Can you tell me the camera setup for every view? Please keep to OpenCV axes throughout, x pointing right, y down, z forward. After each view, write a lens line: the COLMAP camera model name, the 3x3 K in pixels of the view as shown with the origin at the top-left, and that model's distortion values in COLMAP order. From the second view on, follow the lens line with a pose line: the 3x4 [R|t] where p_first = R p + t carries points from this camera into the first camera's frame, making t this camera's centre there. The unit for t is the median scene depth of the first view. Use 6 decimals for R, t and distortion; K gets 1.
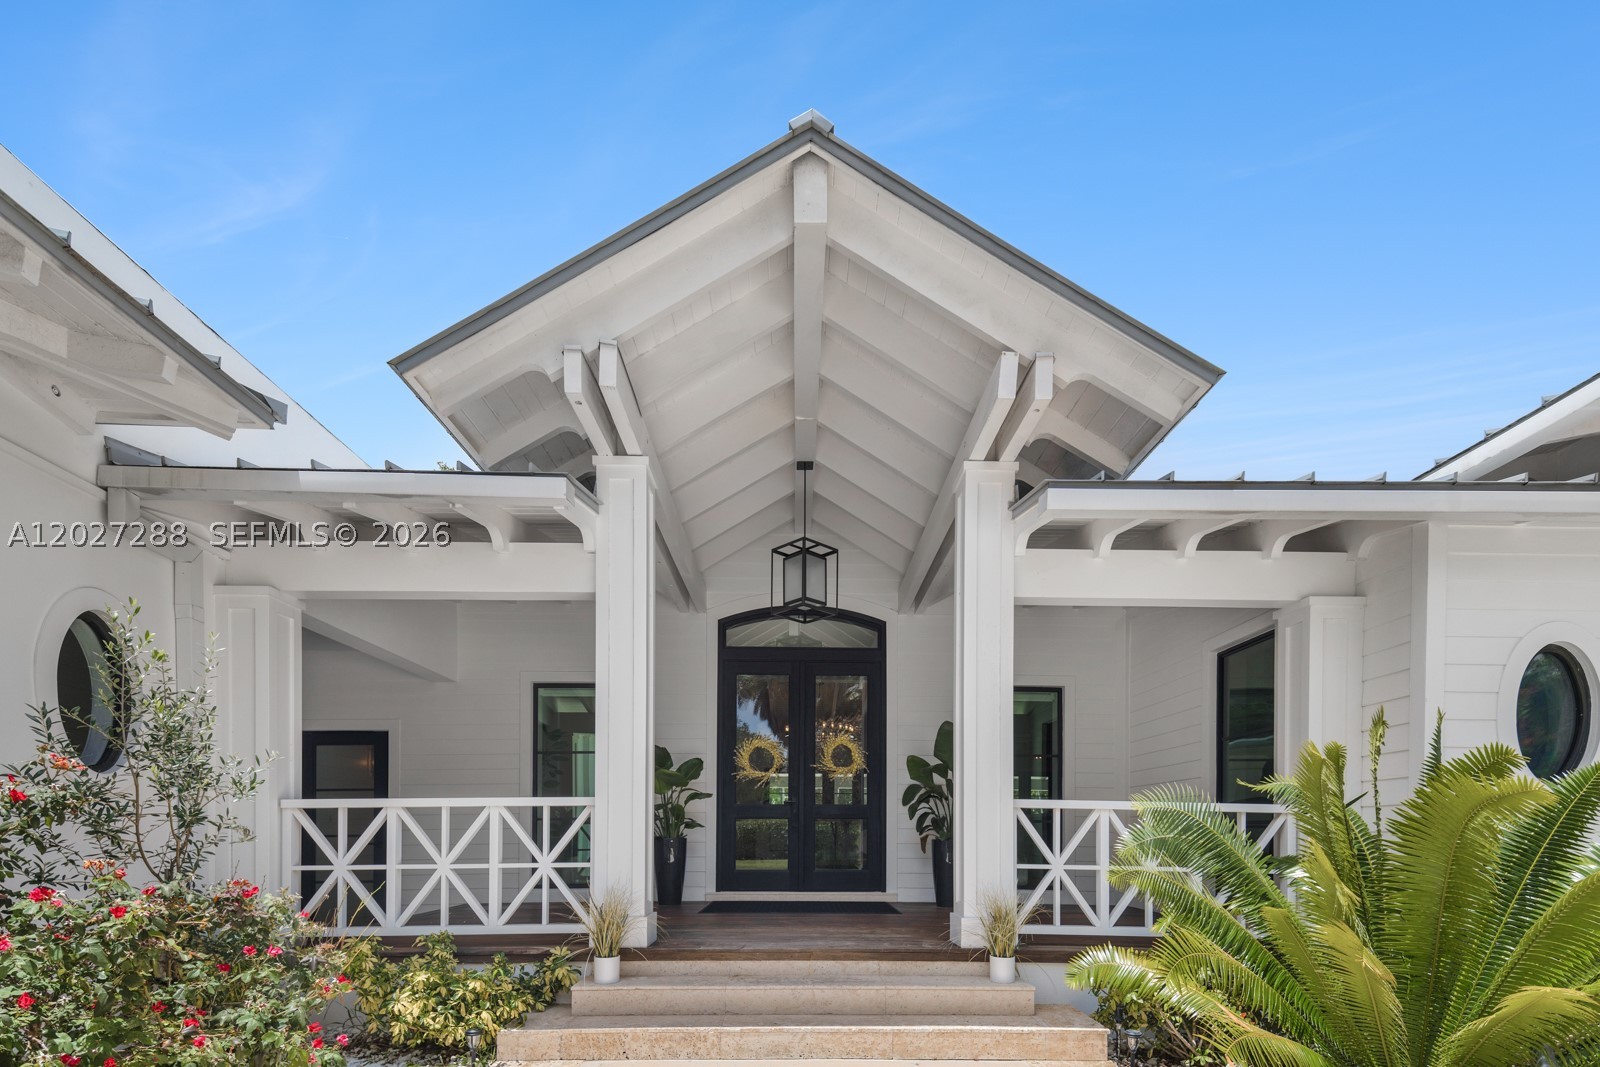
lens RADIAL K [[783.5, 0, 813.8], [0, 783.5, 610.4], [0, 0, 1]] dist [0.040063, -0.006949]
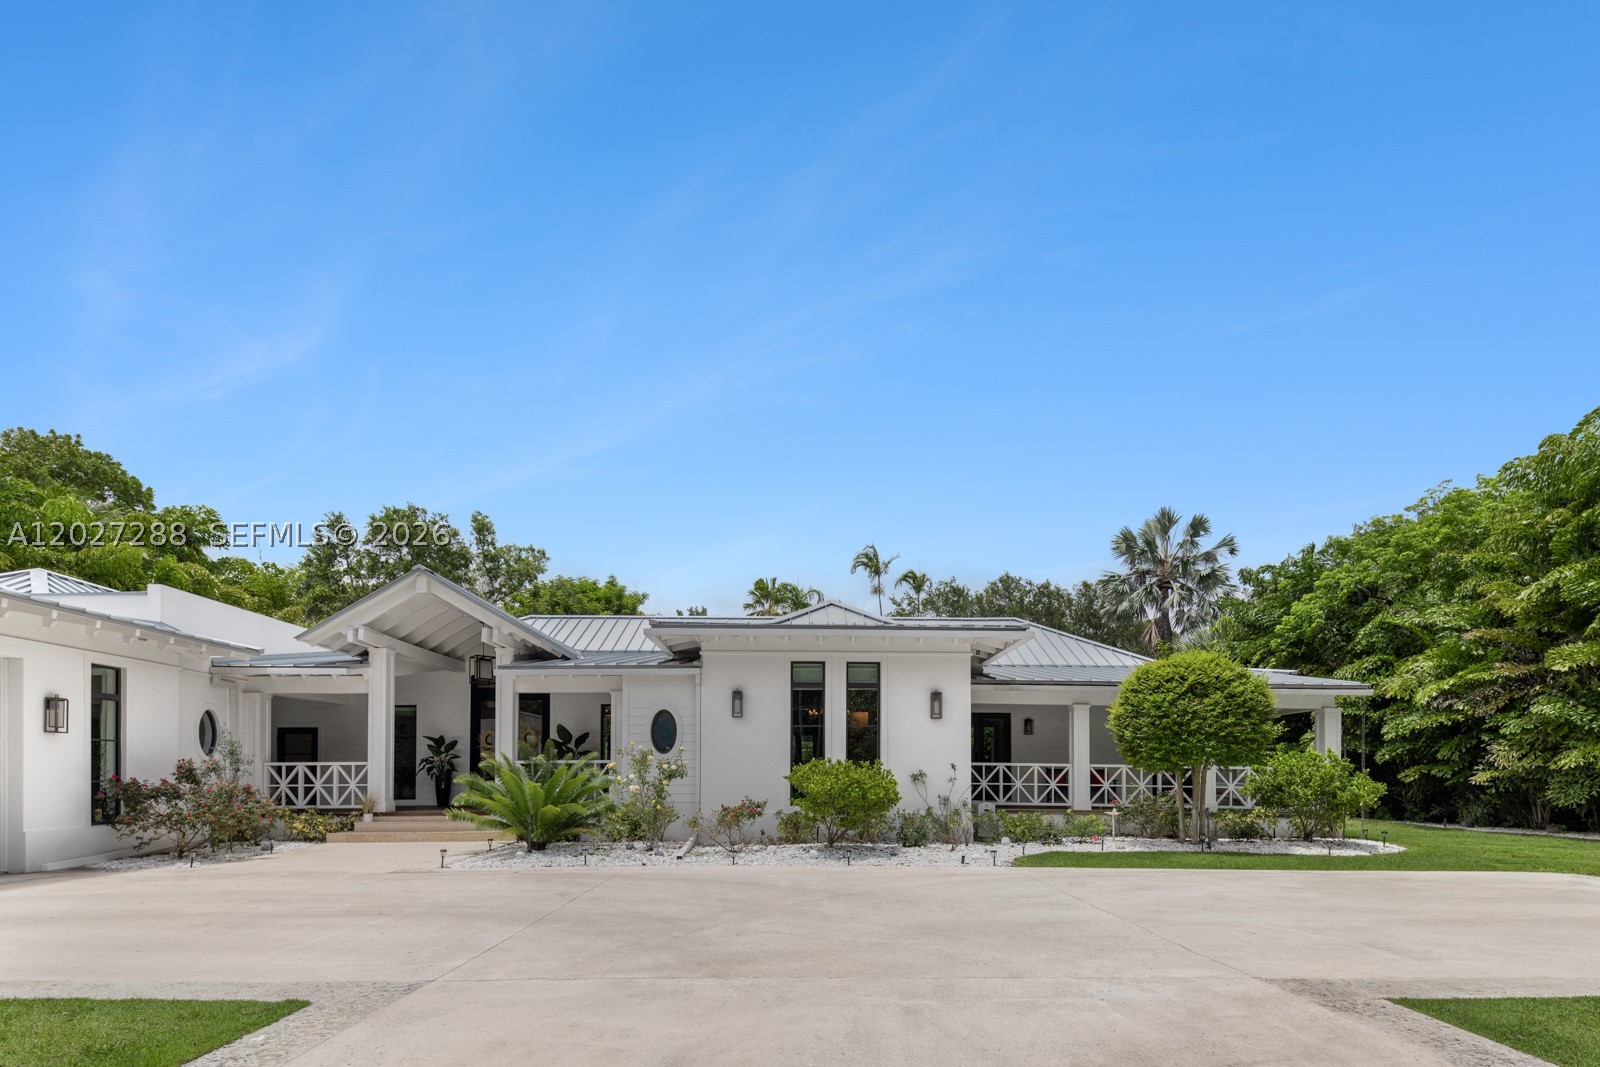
lens RADIAL K [[783.5, 0, 800.4], [0, 783.5, 547.5], [0, 0, 1]] dist [0.040063, -0.006949]
pose [[0.999872, -0.006302, -0.014726, 1.387560], [0.006166, 0.999938, -0.009242, -0.528085], [0.014784, 0.009150, 0.999849, -1.961846]]
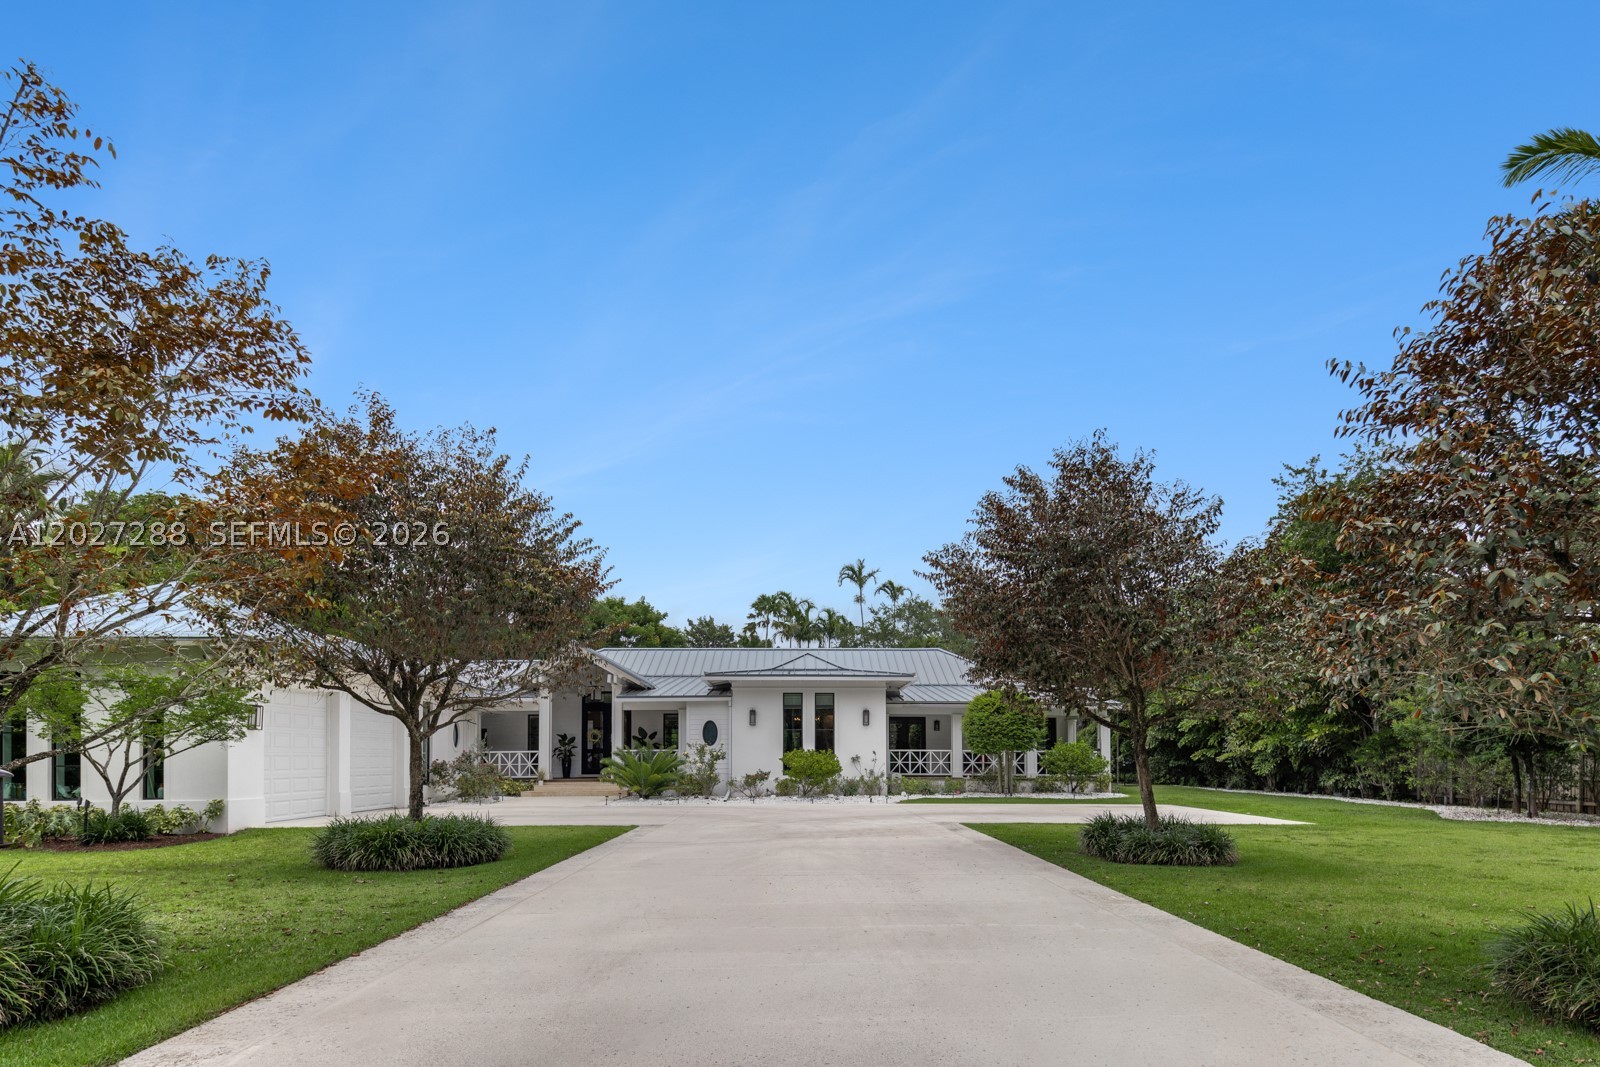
lens RADIAL K [[783.5, 0, 791.6], [0, 783.5, 528.3], [0, 0, 1]] dist [0.040063, -0.006949]
pose [[0.999662, -0.013295, -0.022346, 1.487602], [0.013040, 0.999849, -0.011503, -1.119954], [0.022496, 0.011207, 0.999684, -4.077942]]
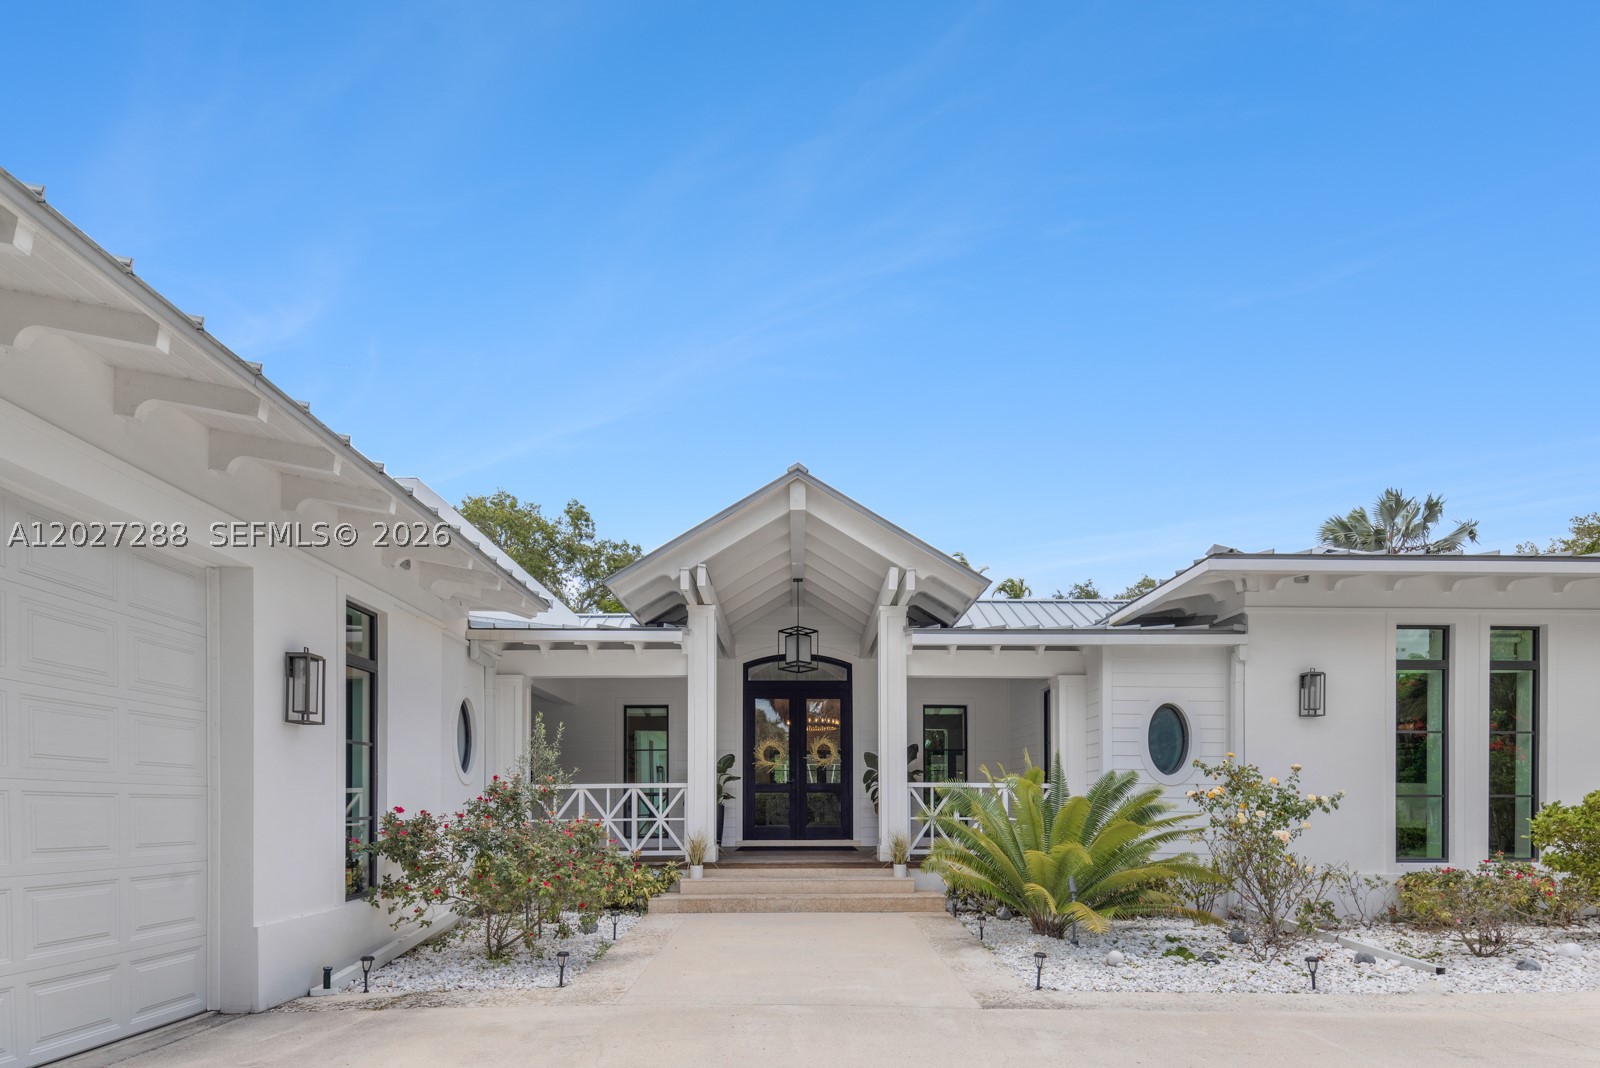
lens RADIAL K [[783.5, 0, 811.2], [0, 783.5, 567.1], [0, 0, 1]] dist [0.040063, -0.006949]
pose [[0.999971, -0.007290, -0.002419, 0.029798], [0.007251, 0.999852, -0.015597, -0.252712], [0.002532, 0.015579, 0.999875, -0.906141]]
